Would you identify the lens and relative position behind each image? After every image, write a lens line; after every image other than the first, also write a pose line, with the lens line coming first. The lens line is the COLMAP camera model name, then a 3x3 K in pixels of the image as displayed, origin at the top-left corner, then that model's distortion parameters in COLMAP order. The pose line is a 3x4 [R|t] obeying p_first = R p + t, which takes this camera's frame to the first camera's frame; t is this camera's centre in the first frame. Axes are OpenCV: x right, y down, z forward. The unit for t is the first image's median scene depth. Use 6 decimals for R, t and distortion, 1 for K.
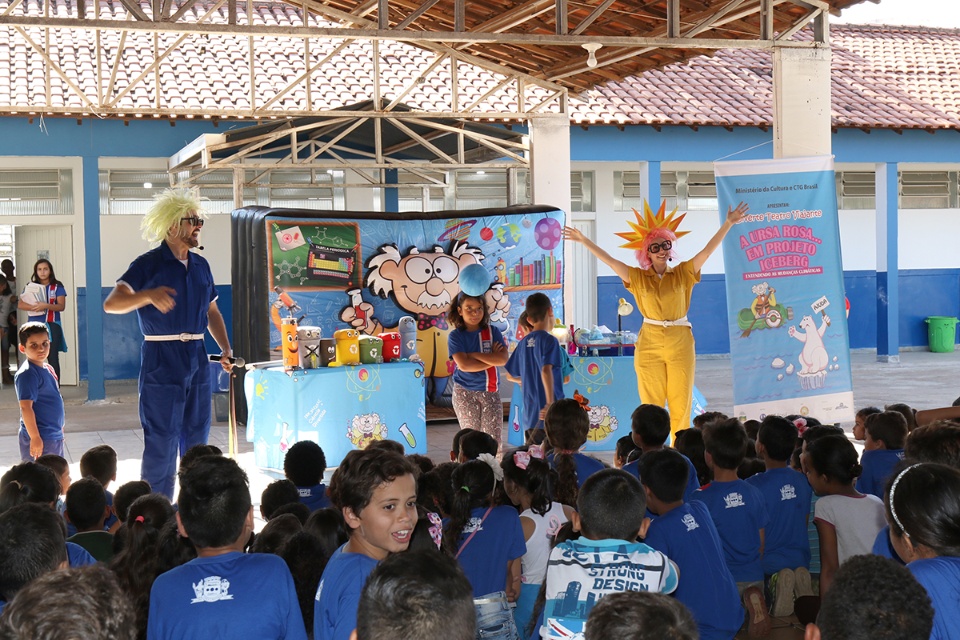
lens RADIAL K [[1583.1, 0, 480.6], [0, 1583.1, 319.5], [0, 0, 1]] dist [0.201946, 0.000000]
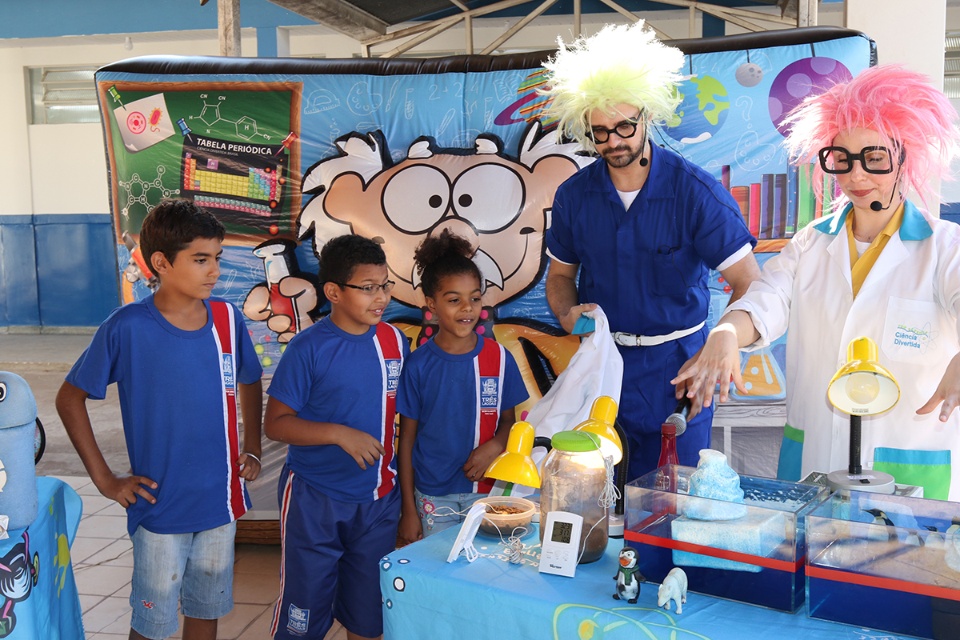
lens RADIAL K [[1119.8, 0, 480.1], [0, 1119.8, 319.9], [0, 0, 1]] dist [0.022061, 0.000000]
pose [[0.867435, 0.068423, -0.492823, 0.114415], [-0.017311, 0.994050, 0.107543, -0.031627], [0.497249, -0.084756, 0.863458, 0.768001]]
